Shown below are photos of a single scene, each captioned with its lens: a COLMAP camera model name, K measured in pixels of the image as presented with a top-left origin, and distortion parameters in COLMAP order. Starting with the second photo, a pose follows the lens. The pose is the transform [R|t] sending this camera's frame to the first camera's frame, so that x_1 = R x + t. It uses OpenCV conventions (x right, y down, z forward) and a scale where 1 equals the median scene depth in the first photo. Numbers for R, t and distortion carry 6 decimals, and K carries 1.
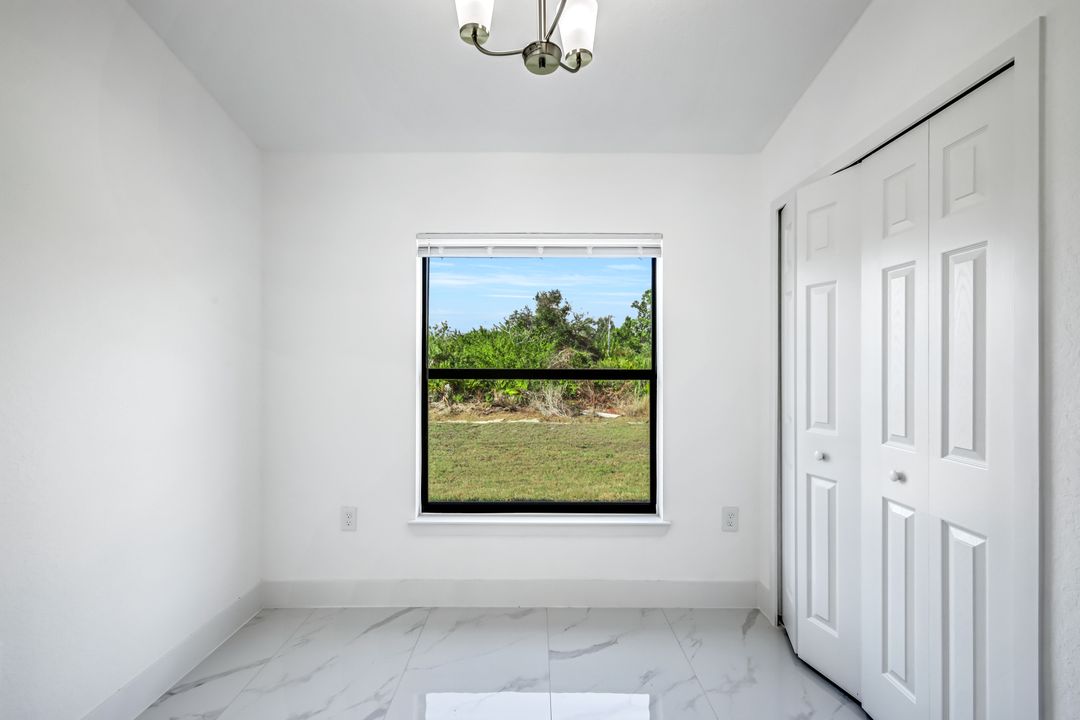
lens RADIAL K [[475.5, 0, 540.0], [0, 475.5, 360.0], [0, 0, 1]] dist [0.009728, -0.000227]
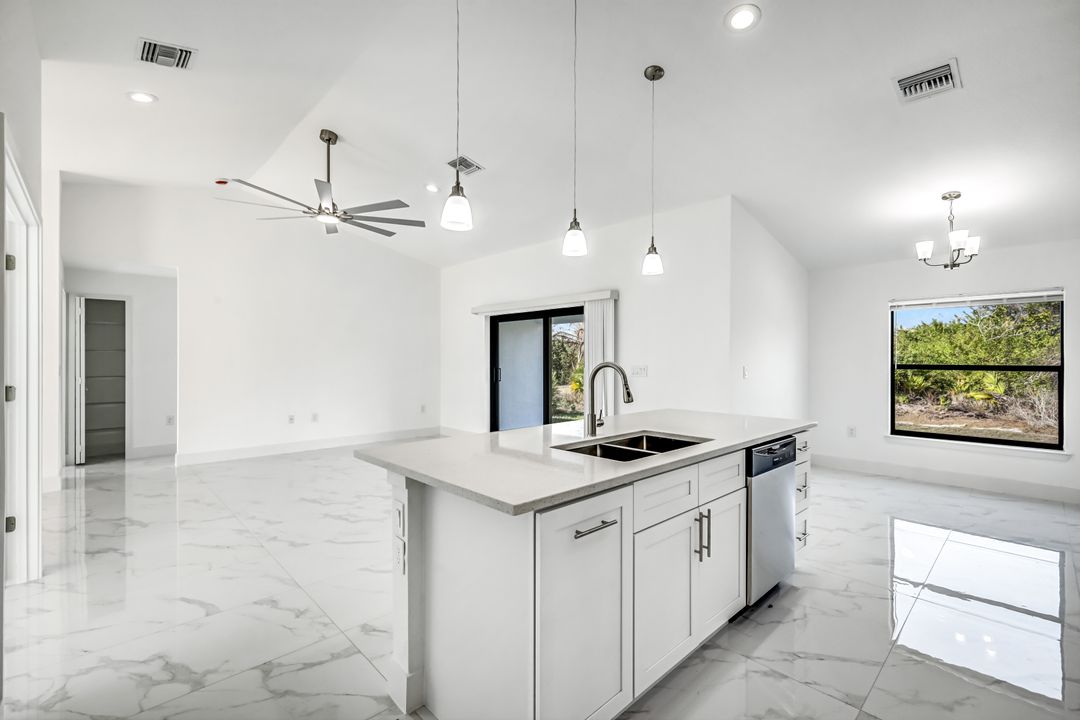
lens RADIAL K [[475.5, 0, 540.0], [0, 475.5, 360.0], [0, 0, 1]] dist [0.009728, -0.000227]
pose [[0.687646, 0.001084, -0.726045, 0.025981], [0.000633, 0.999998, 0.002092, -0.000636], [0.726045, -0.001898, 0.687644, -0.190632]]
